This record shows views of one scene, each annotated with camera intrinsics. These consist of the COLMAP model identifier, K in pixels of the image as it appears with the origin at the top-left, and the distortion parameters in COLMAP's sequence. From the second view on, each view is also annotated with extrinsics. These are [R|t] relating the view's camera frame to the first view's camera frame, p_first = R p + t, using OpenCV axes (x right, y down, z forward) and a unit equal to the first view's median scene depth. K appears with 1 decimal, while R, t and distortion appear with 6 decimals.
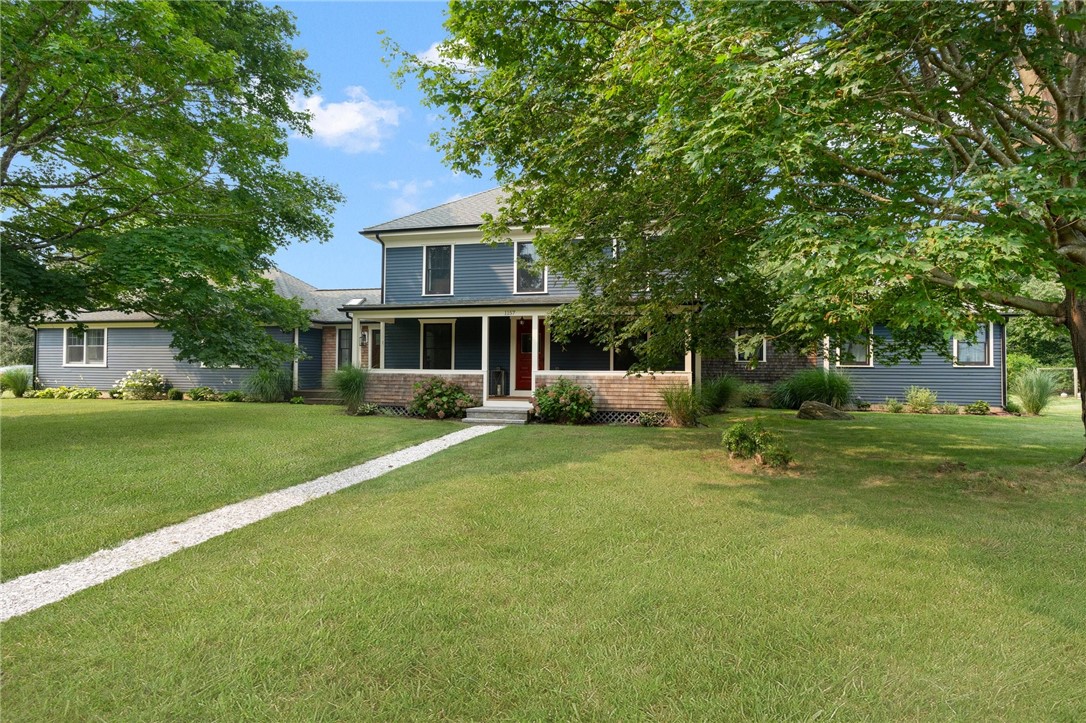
lens RADIAL K [[594.0, 0, 580.1], [0, 594.0, 363.5], [0, 0, 1]] dist [-0.002530, -0.001121]
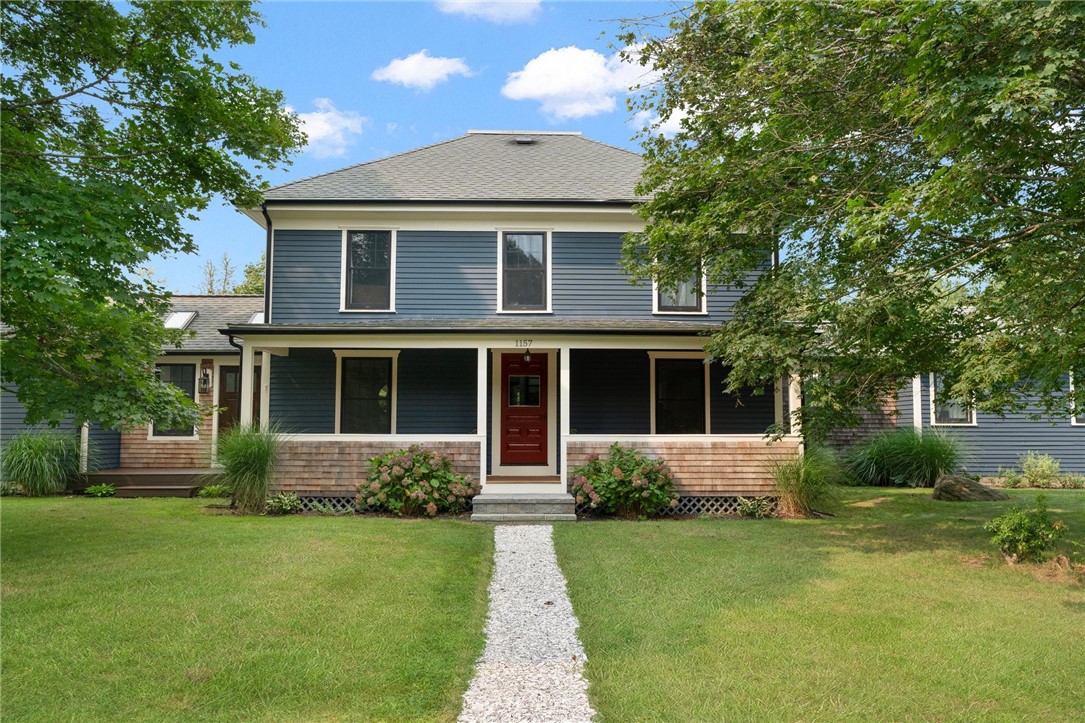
lens RADIAL K [[878.3, 0, 542.8], [0, 878.3, 366.6], [0, 0, 1]] dist [0.004323, 0.003005]
pose [[0.965186, 0.012386, 0.261273, -0.316262], [0.003127, 0.998261, -0.058873, -0.004829], [-0.261547, 0.057640, 0.963468, 0.093630]]
